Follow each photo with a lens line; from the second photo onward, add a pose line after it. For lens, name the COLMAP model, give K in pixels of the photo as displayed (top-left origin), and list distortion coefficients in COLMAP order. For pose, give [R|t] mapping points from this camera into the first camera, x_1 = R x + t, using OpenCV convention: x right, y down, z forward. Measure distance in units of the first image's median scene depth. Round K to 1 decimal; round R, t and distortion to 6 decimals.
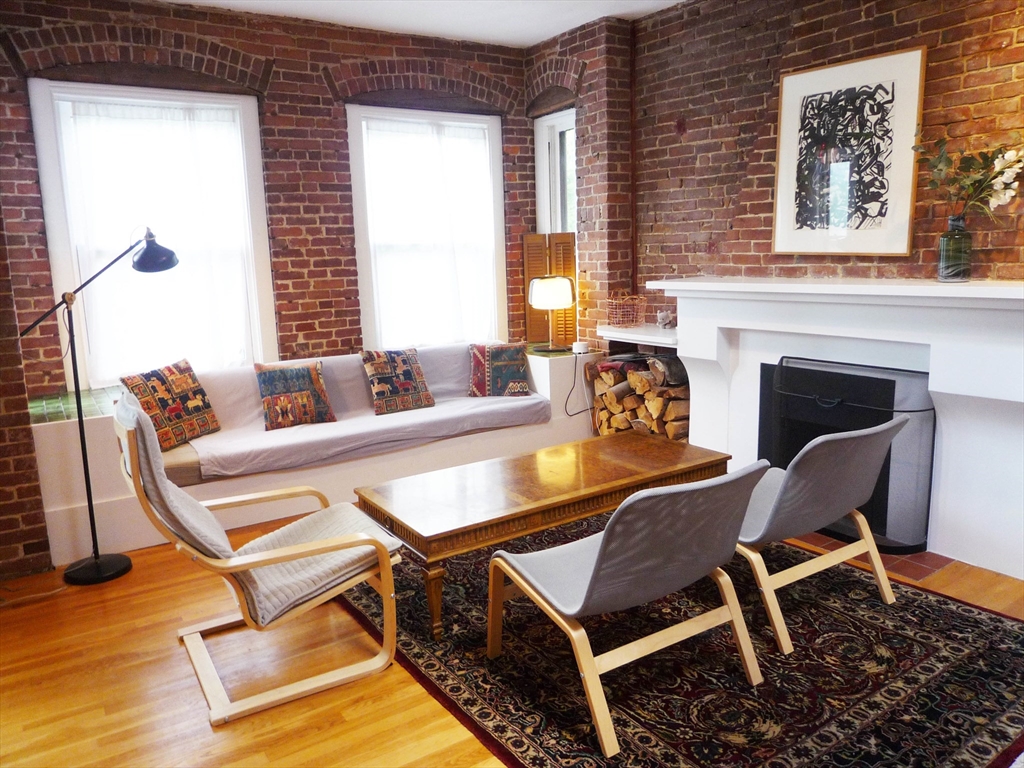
lens RADIAL K [[755.6, 0, 517.3], [0, 755.6, 386.9], [0, 0, 1]] dist [-0.008683, -0.034193]
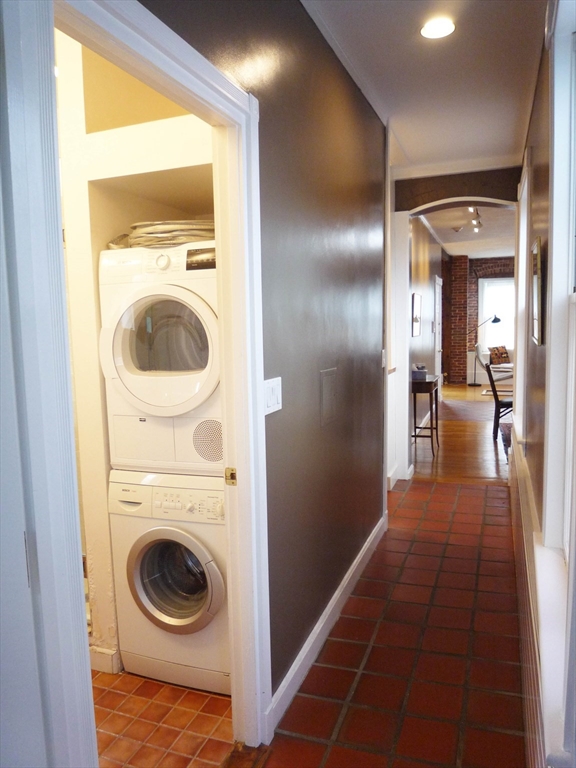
lens RADIAL K [[566.7, 0, 287.6], [0, 566.7, 378.3], [0, 0, 1]] dist [-0.008683, -0.034193]
pose [[0.586679, 0.097362, -0.803946, 1.297183], [-0.139418, 0.990067, 0.018162, 0.240984], [0.797728, 0.101429, 0.594425, -1.663971]]
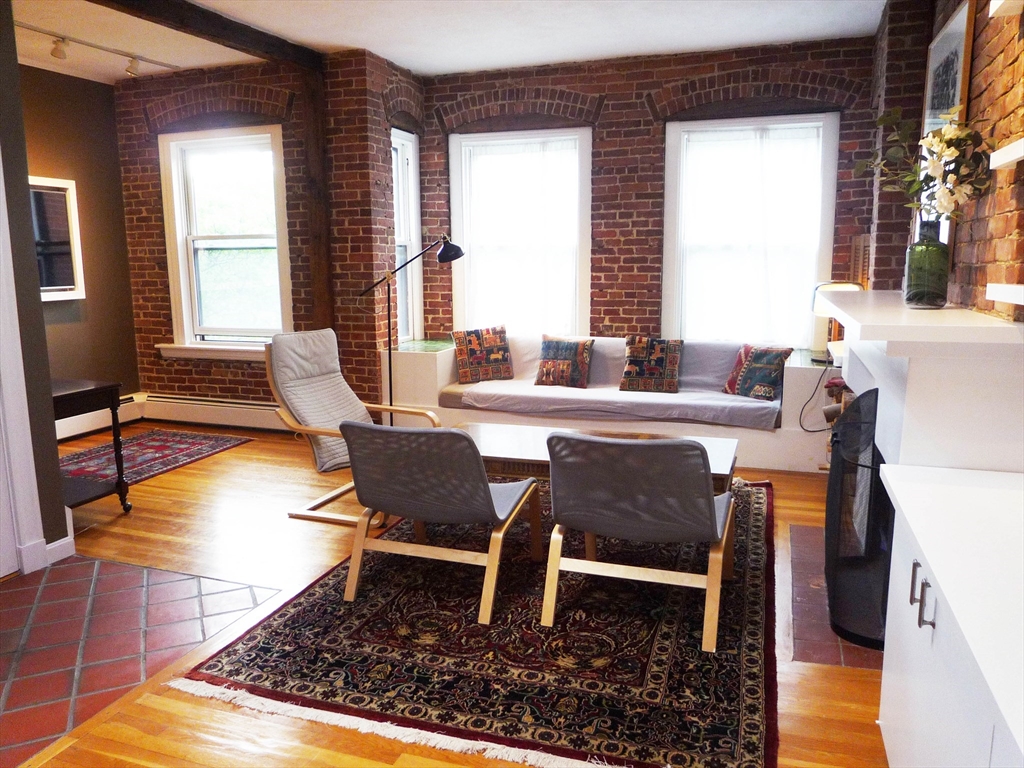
lens RADIAL K [[755.6, 0, 513.5], [0, 755.6, 385.6], [0, 0, 1]] dist [-0.008683, -0.034193]
pose [[0.600404, 0.159839, -0.783560, 0.677998], [-0.153268, 0.984657, 0.083419, -0.045496], [0.784872, 0.070010, 0.615690, 0.154556]]
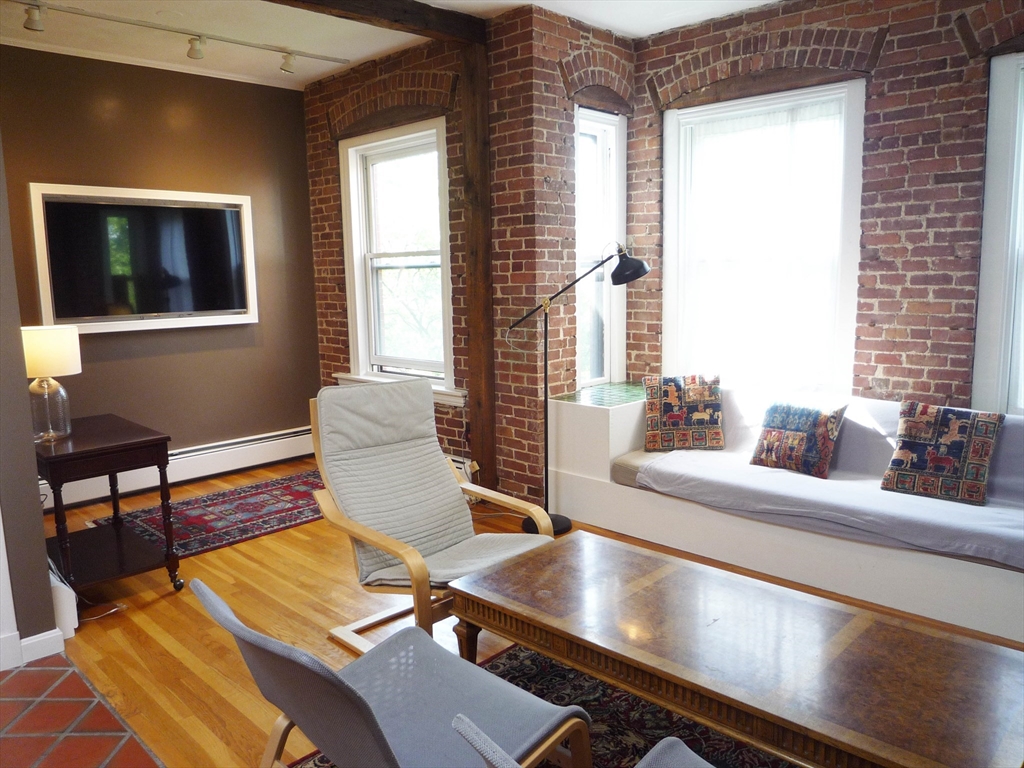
lens RADIAL K [[755.6, 0, 512.8], [0, 755.6, 384.7], [0, 0, 1]] dist [-0.008683, -0.034193]
pose [[0.210591, 0.169538, -0.962761, 0.454299], [-0.163155, 0.977129, 0.136380, -0.109702], [0.963863, 0.128359, 0.233436, 0.501756]]
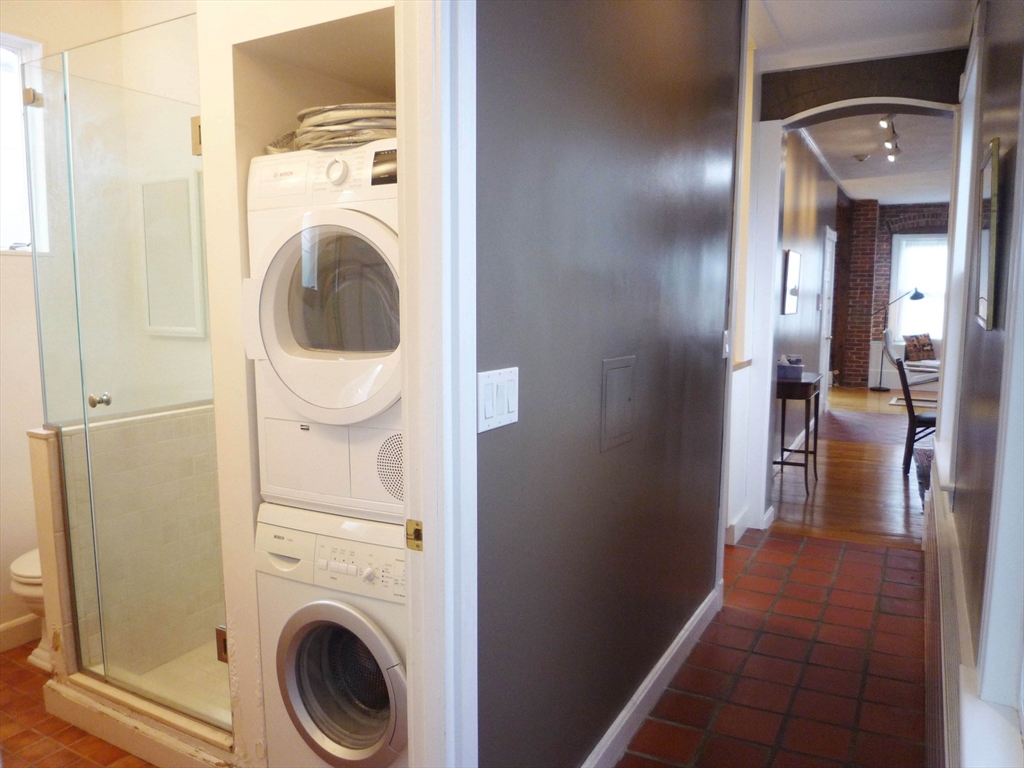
lens RADIAL K [[755.6, 0, 515.9], [0, 755.6, 384.4], [0, 0, 1]] dist [-0.008683, -0.034193]
pose [[0.469620, 0.136126, -0.872311, 1.236175], [-0.172052, 0.983209, 0.060805, 0.234921], [0.865941, 0.121528, 0.485156, -1.565282]]
